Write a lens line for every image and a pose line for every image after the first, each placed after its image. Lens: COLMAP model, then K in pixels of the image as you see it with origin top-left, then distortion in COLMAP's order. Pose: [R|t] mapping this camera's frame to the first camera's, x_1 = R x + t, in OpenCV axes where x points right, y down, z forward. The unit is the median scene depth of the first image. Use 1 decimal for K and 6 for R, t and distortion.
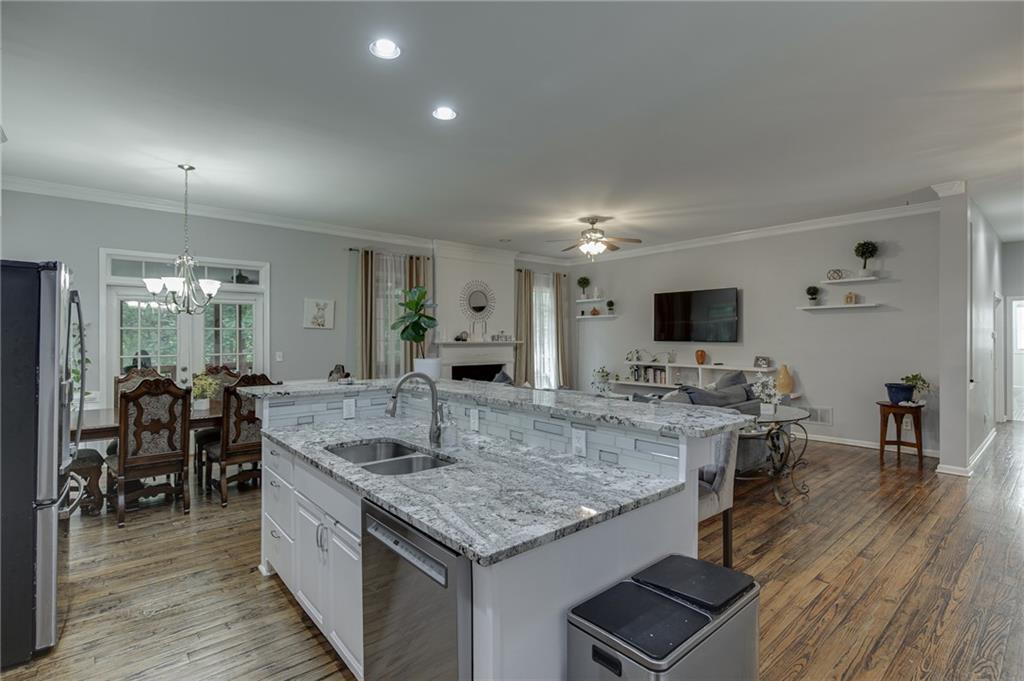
lens RADIAL K [[487.8, 0, 509.3], [0, 487.8, 334.5], [0, 0, 1]] dist [-0.004979, 0.000445]
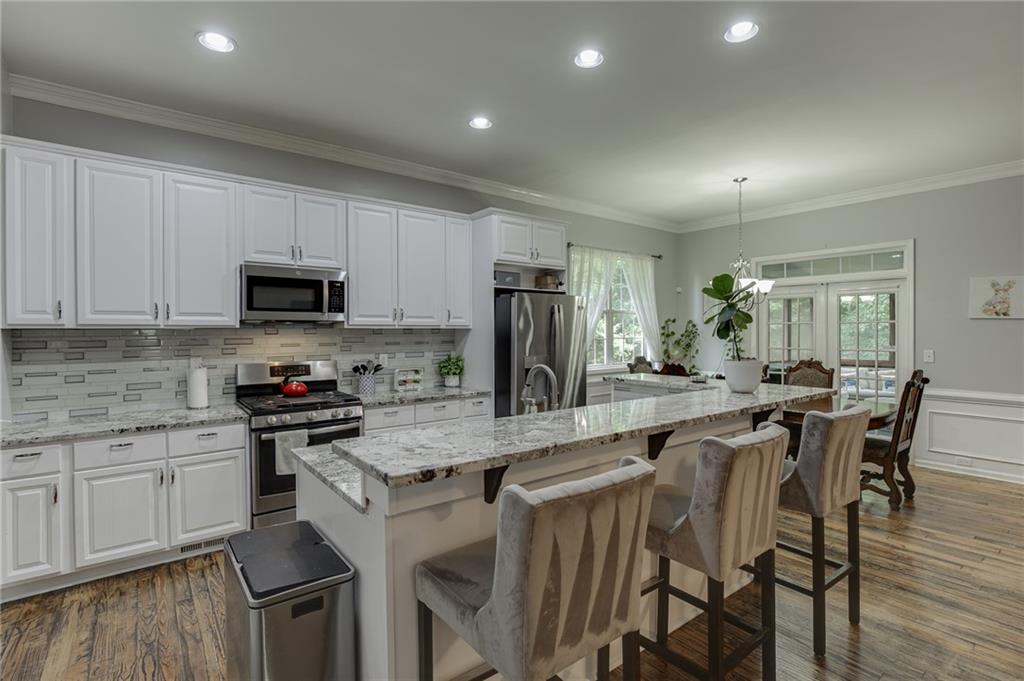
lens RADIAL K [[487.8, 0, 509.3], [0, 487.8, 334.5], [0, 0, 1]] dist [-0.004979, 0.000445]
pose [[-0.057838, 0.010135, -0.998275, 0.355395], [0.006407, 0.999932, 0.009781, -0.001510], [0.998305, -0.005830, -0.057899, 0.387975]]
